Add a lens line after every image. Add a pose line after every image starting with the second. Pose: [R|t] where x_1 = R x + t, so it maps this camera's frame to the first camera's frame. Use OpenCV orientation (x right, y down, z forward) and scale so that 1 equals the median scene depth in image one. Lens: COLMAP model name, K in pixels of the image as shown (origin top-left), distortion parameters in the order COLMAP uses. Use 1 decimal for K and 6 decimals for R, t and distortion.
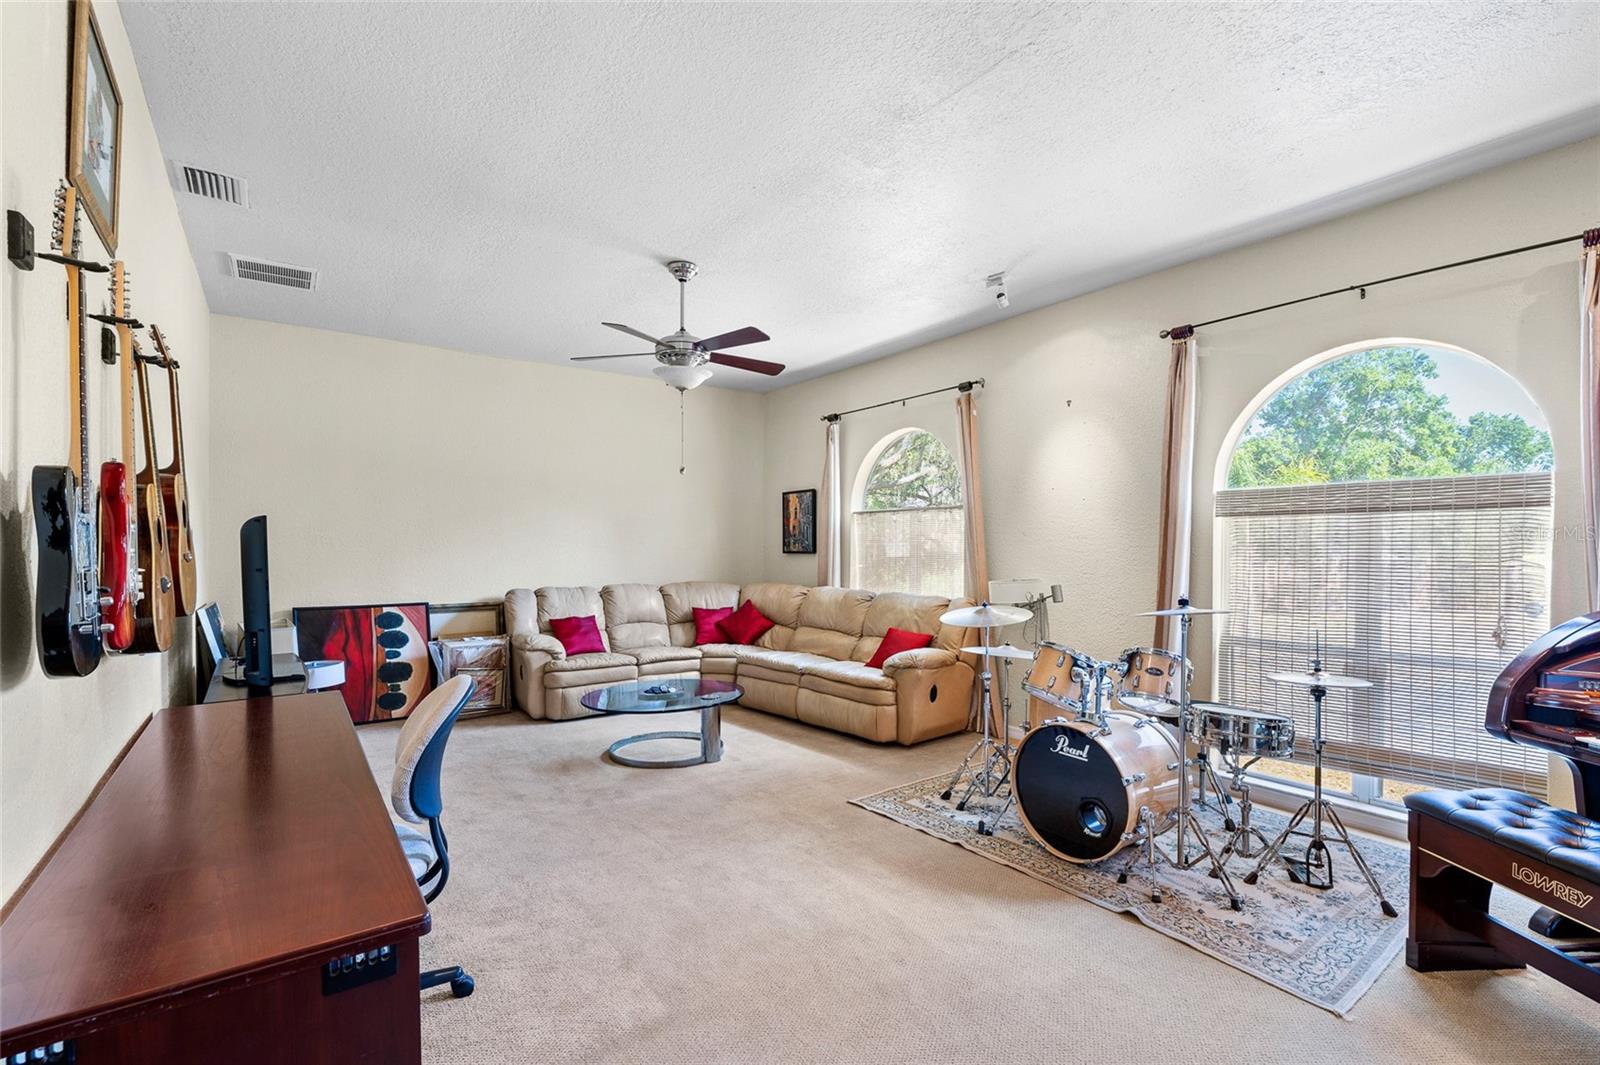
lens RADIAL K [[712.0, 0, 805.3], [0, 712.0, 556.9], [0, 0, 1]] dist [-0.004237, 0.000530]
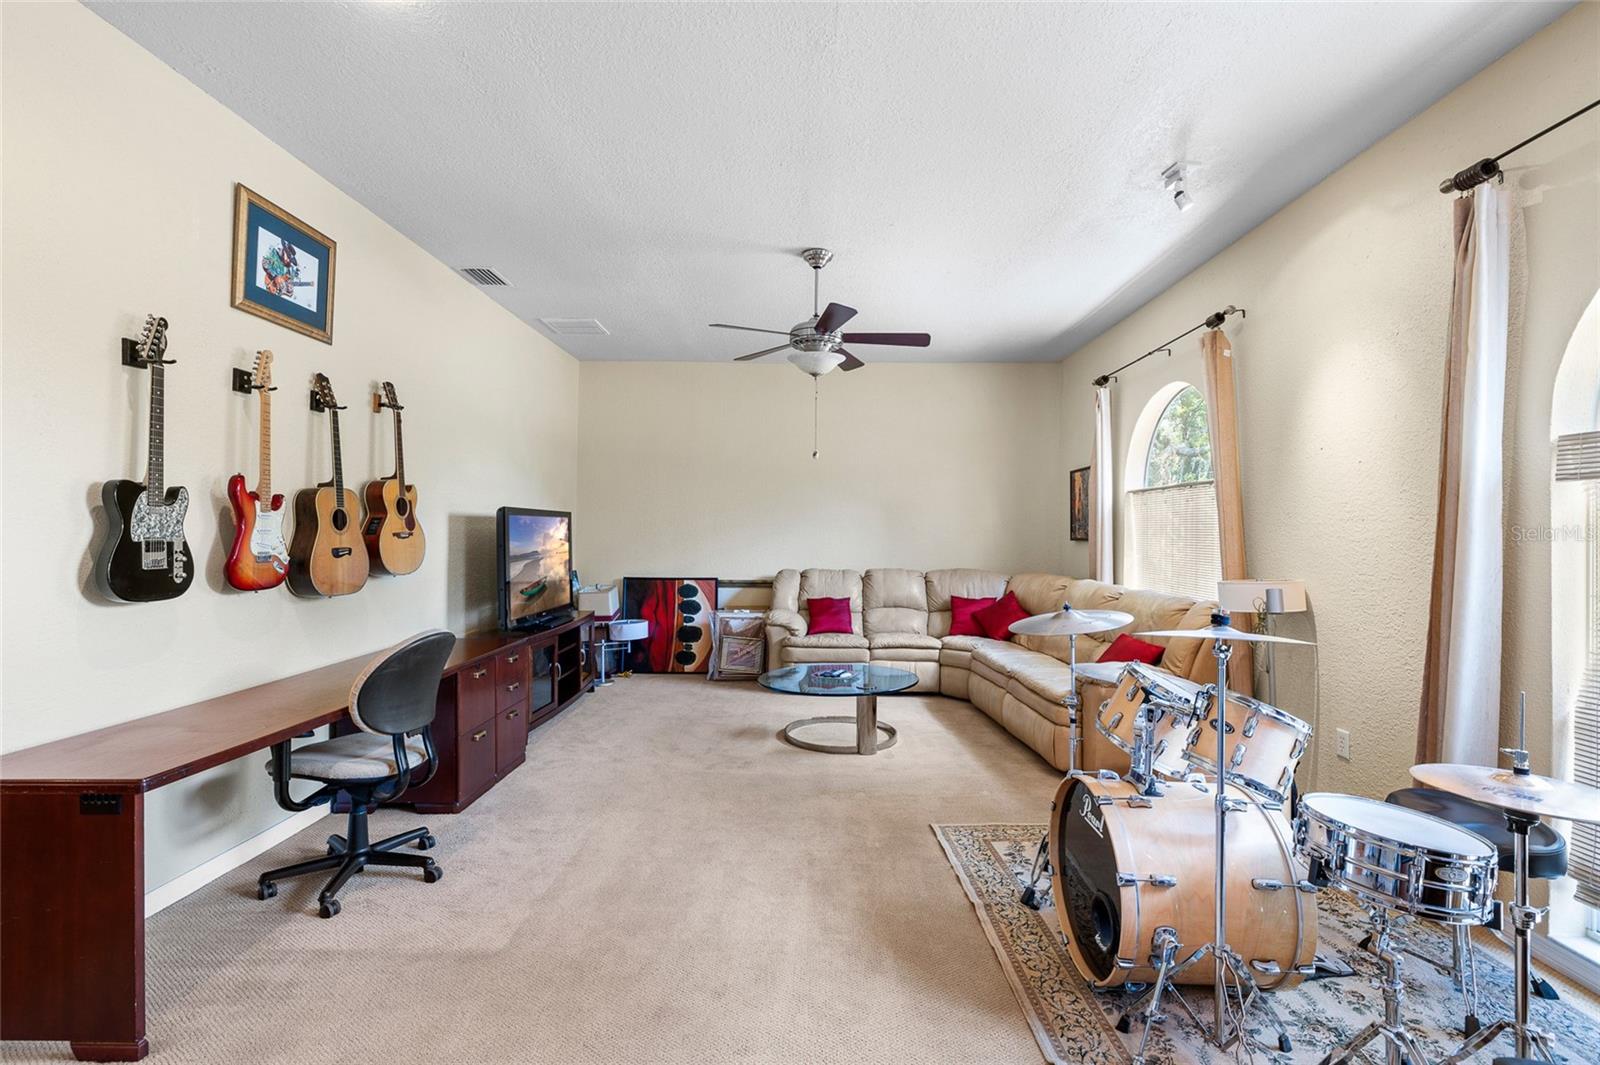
lens RADIAL K [[712.0, 0, 807.6], [0, 712.0, 529.8], [0, 0, 1]] dist [-0.004237, 0.000530]
pose [[0.805224, 0.002702, -0.592965, 0.304055], [-0.014049, 0.999796, -0.014523, -0.001032], [0.592805, 0.020026, 0.805097, 0.136572]]
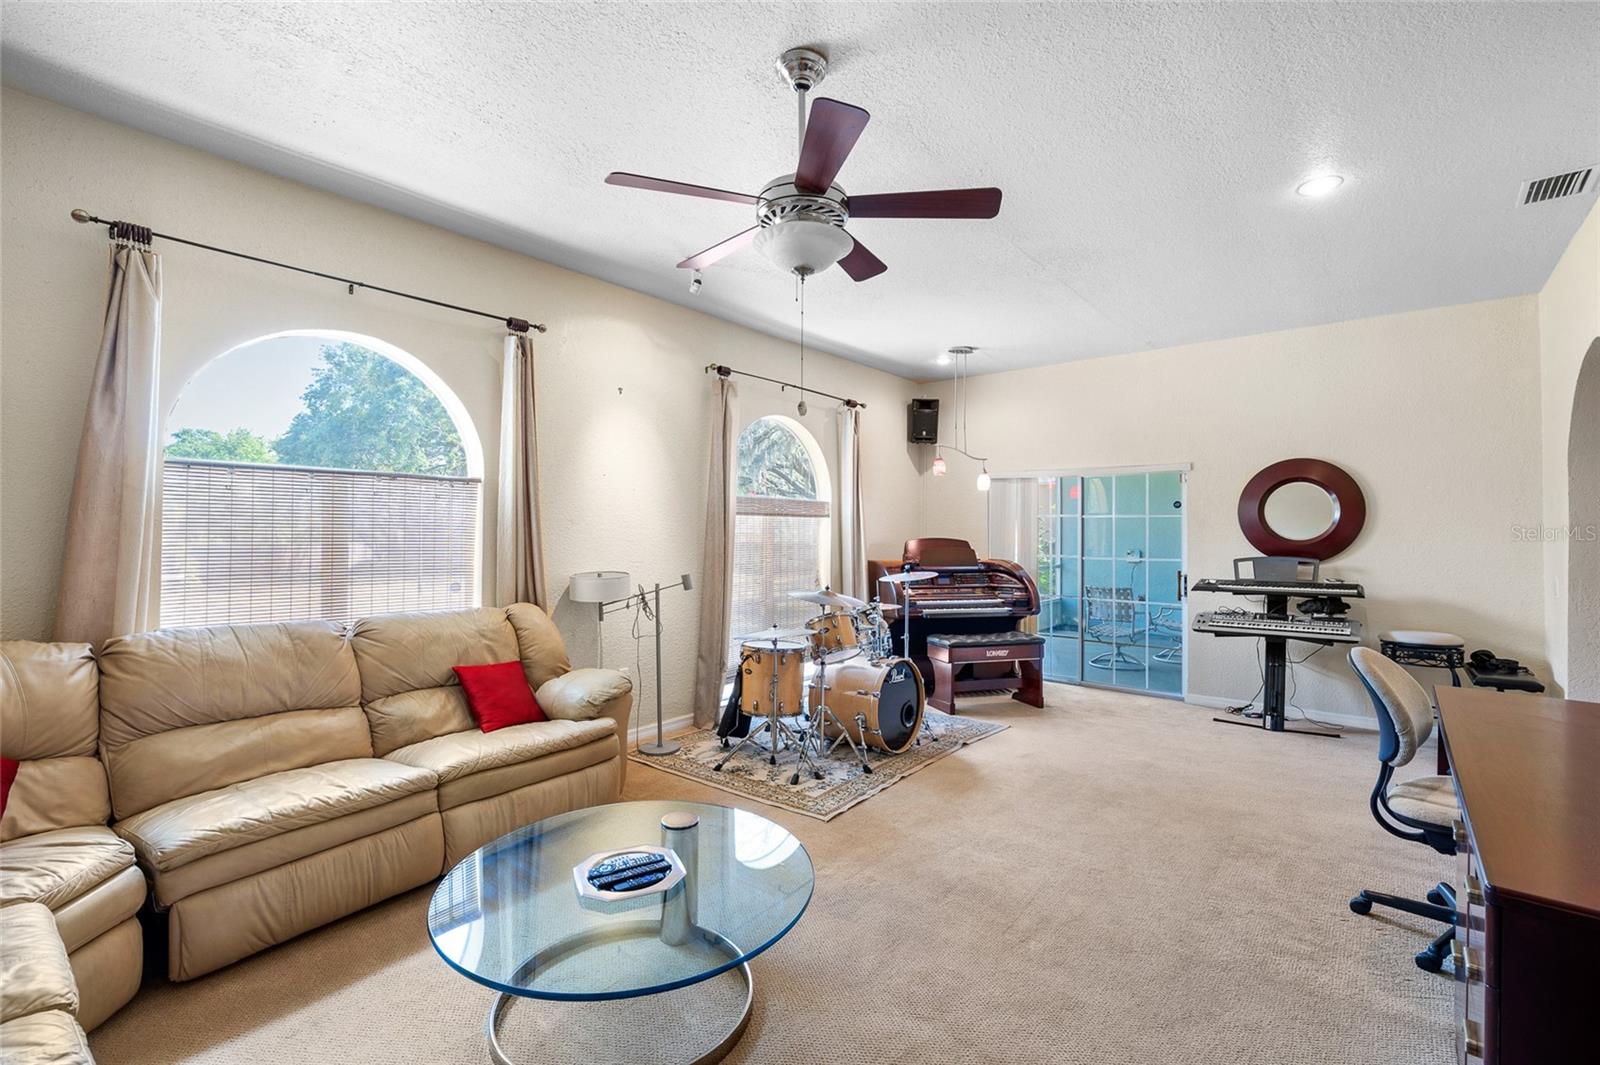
lens RADIAL K [[712.0, 0, 799.0], [0, 712.0, 535.4], [0, 0, 1]] dist [-0.004237, 0.000530]
pose [[-0.235254, -0.007842, 0.971902, -0.543372], [0.005966, 0.999937, 0.009512, -0.019709], [-0.971916, 0.008036, -0.235192, 0.834634]]
